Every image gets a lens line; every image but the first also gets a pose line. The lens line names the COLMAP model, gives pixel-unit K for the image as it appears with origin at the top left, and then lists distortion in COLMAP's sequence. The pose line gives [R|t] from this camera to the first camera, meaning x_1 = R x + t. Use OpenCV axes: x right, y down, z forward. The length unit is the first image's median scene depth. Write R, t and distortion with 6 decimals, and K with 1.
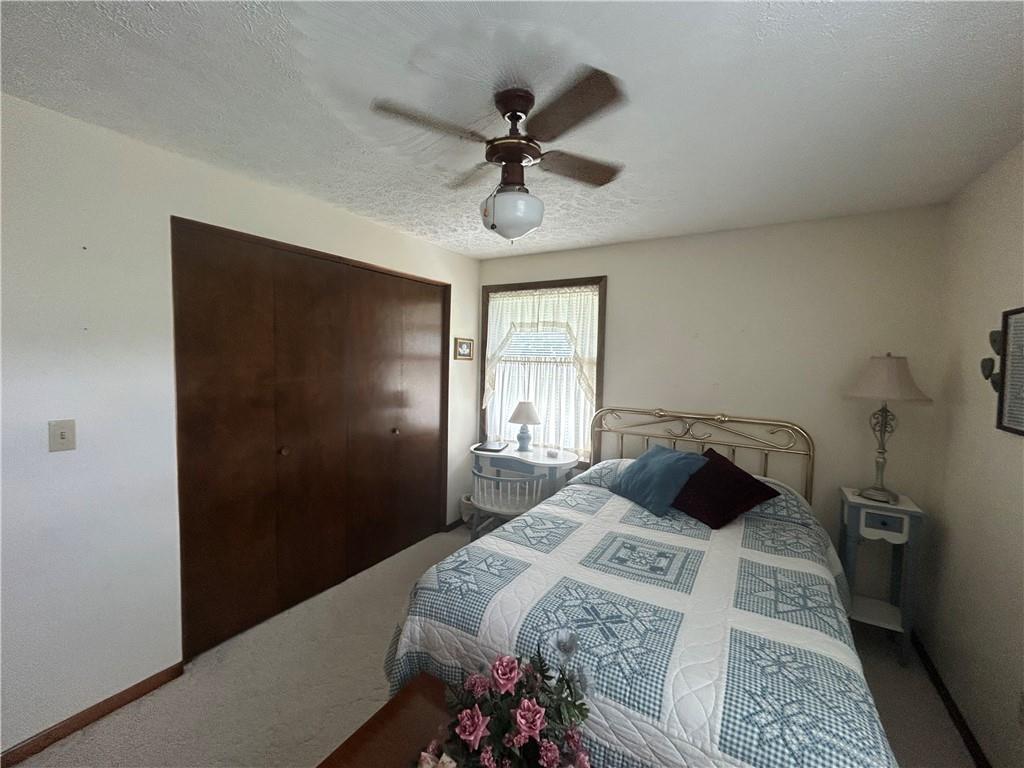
lens RADIAL K [[417.5, 0, 511.7], [0, 417.5, 382.2], [0, 0, 1]] dist [-0.001526, -0.000538]
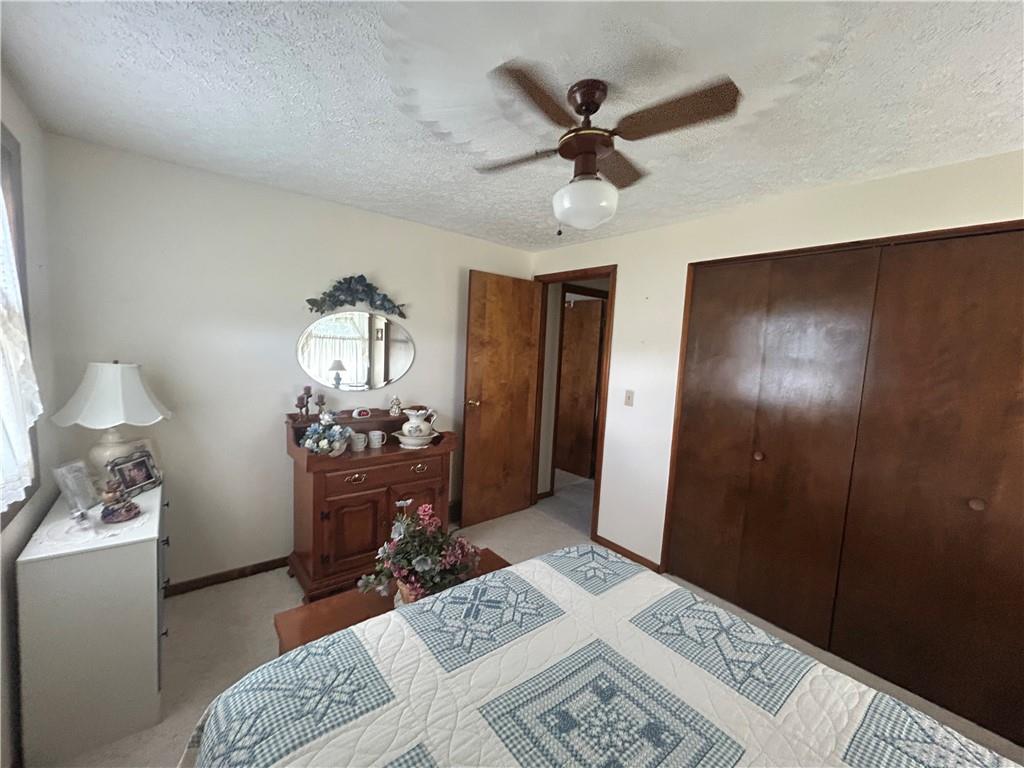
lens RADIAL K [[417.5, 0, 510.6], [0, 417.5, 383.3], [0, 0, 1]] dist [-0.001526, -0.000538]
pose [[-0.335016, 0.044100, -0.941180, 0.843756], [-0.119119, 0.988907, 0.088737, -0.040753], [0.934652, 0.141841, -0.326046, 1.010377]]
